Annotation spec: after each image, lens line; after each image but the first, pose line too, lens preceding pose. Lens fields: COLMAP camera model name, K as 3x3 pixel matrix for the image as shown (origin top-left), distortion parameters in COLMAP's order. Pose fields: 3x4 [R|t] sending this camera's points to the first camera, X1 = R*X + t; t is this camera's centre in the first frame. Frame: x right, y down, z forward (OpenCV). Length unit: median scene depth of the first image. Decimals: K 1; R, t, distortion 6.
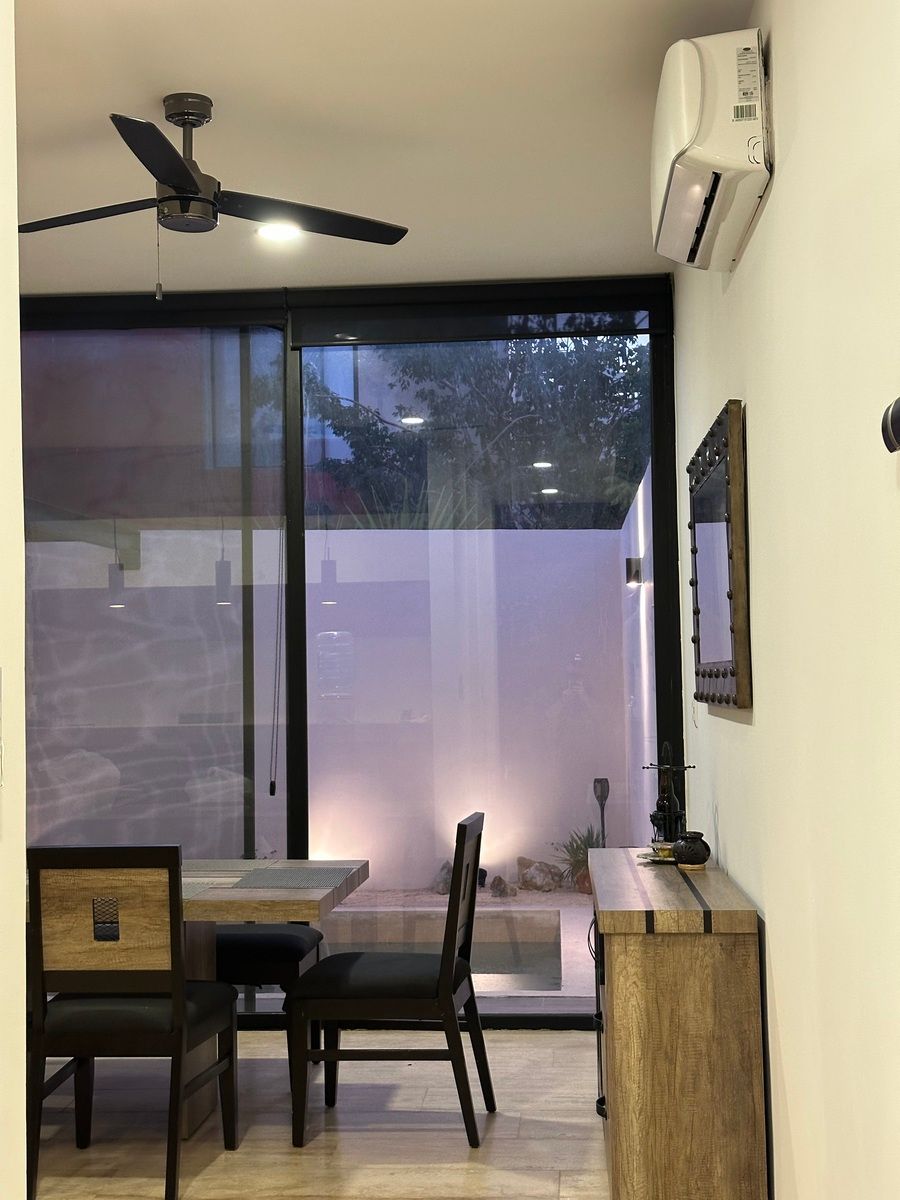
lens RADIAL K [[1648.6, 0, 444.4], [0, 1648.6, 608.3], [0, 0, 1]] dist [0.041725, 0.000000]
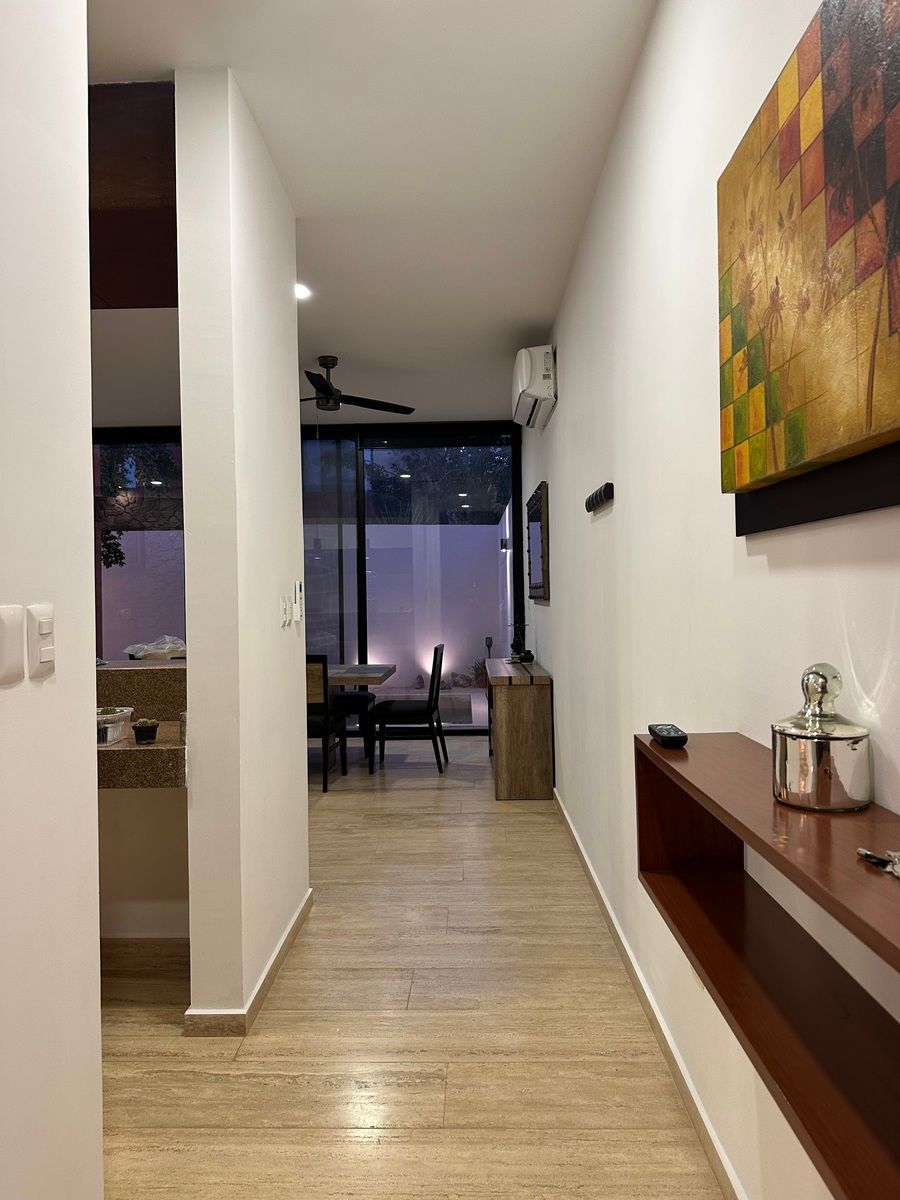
lens RADIAL K [[853.7, 0, 457.2], [0, 853.7, 595.4], [0, 0, 1]] dist [-0.001506, 0.000071]
pose [[0.998158, -0.000179, 0.060665, -0.034956], [-0.002419, 0.999083, 0.042744, -0.003487], [-0.060617, -0.042812, 0.997243, -0.284675]]
